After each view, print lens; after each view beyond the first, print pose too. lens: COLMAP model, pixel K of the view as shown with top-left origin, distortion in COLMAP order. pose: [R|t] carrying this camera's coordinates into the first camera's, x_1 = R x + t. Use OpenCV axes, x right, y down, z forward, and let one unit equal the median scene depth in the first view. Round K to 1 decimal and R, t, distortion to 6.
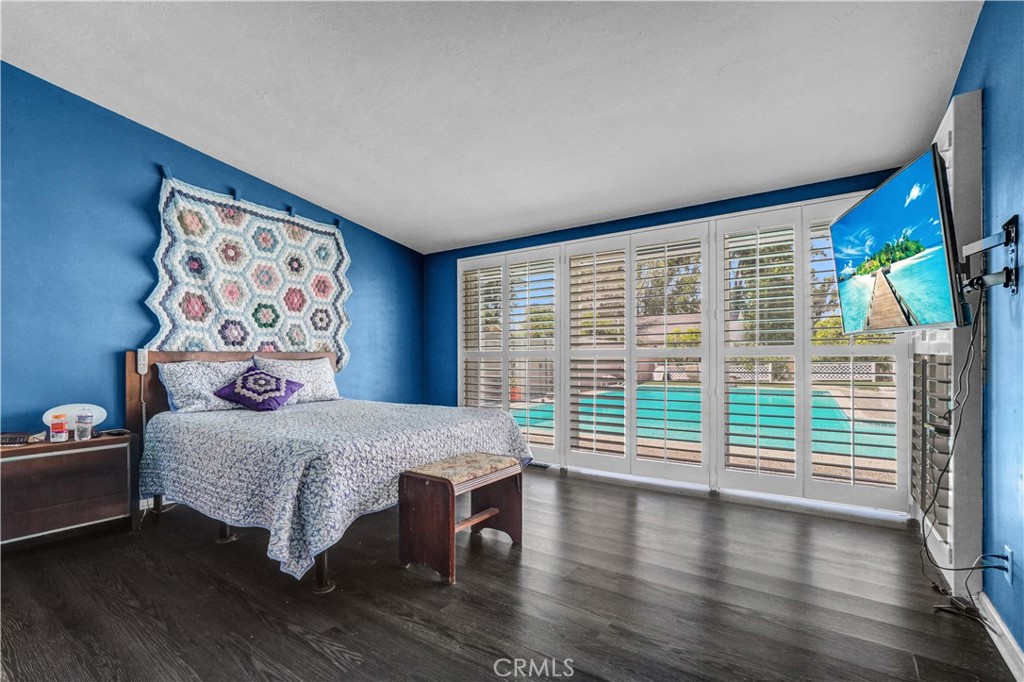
lens RADIAL K [[445.7, 0, 510.4], [0, 445.7, 352.6], [0, 0, 1]] dist [-0.001496, -0.000252]
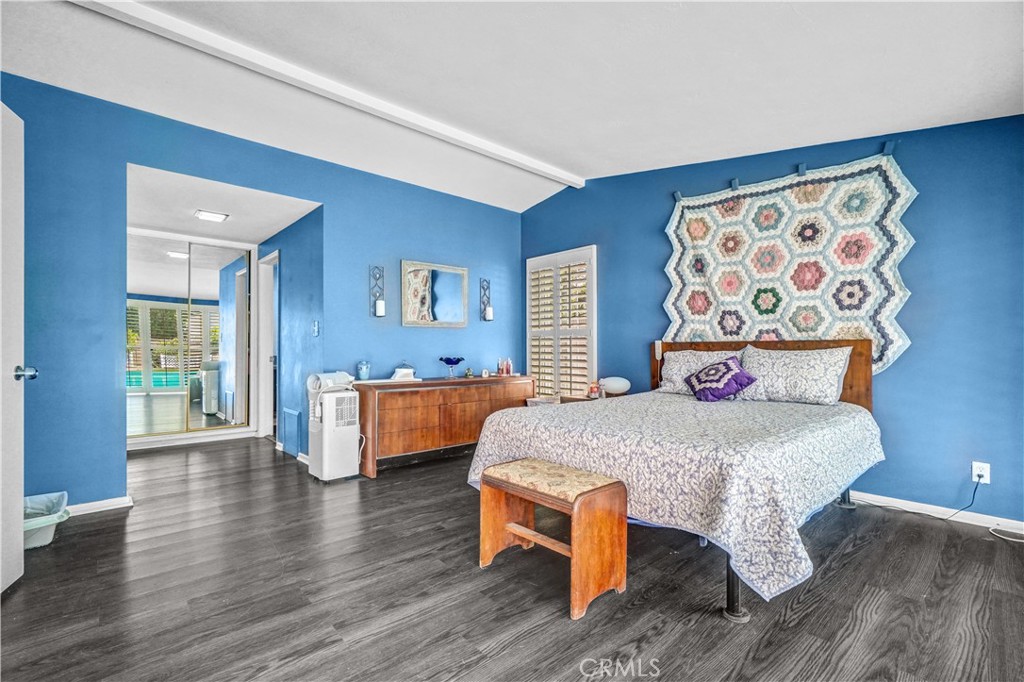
lens RADIAL K [[466.6, 0, 512.0], [0, 466.6, 341.0], [0, 0, 1]] dist [-0.001106, -0.000087]
pose [[-0.204868, -0.009738, -0.978741, 0.487953], [0.014951, 0.999803, -0.013077, 0.003275], [0.978675, -0.017312, -0.204682, 0.685820]]
